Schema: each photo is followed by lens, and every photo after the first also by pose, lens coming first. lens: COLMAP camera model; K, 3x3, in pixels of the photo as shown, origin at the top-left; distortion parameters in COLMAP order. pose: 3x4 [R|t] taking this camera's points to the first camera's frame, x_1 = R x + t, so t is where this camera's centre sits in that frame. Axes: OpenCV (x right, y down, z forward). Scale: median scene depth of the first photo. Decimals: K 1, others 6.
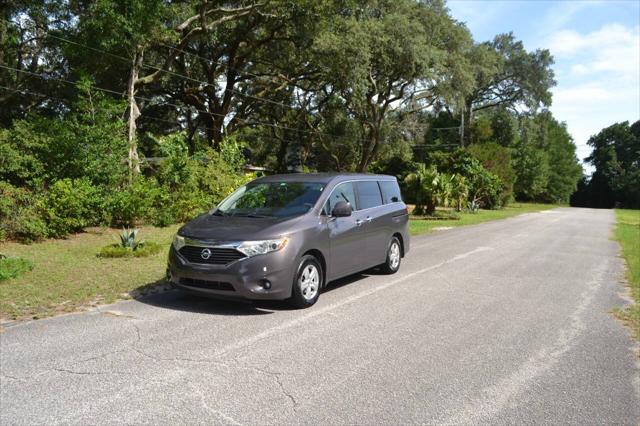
lens RADIAL K [[509.5, 0, 318.7], [0, 509.5, 225.5], [0, 0, 1]] dist [-0.106523, 0.047014]
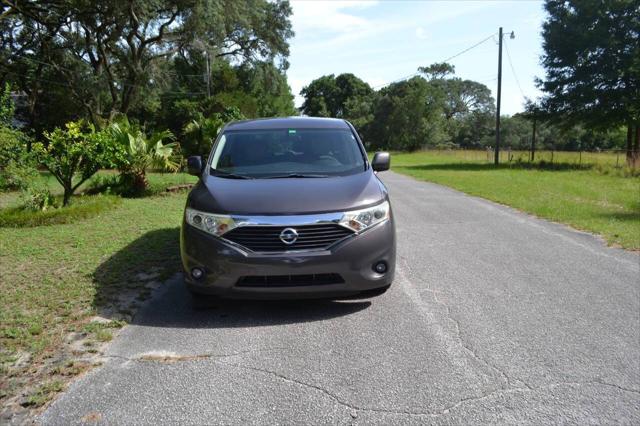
lens RADIAL K [[510.8, 0, 323.7], [0, 510.8, 227.7], [0, 0, 1]] dist [-0.109511, 0.044733]
pose [[0.838618, -0.109538, 0.533593, -0.119624], [0.056032, 0.991723, 0.115522, -0.006558], [-0.541831, -0.066981, 0.837815, 0.091213]]
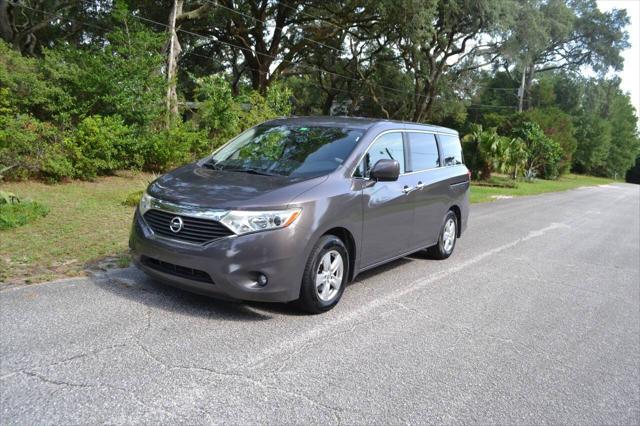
lens RADIAL K [[509.5, 0, 318.7], [0, 509.5, 225.5], [0, 0, 1]] dist [-0.106523, 0.047014]
pose [[0.994850, 0.073672, -0.069619, -0.011661], [-0.067329, 0.993714, 0.089441, -0.001414], [0.075771, -0.084293, 0.993556, 0.051965]]
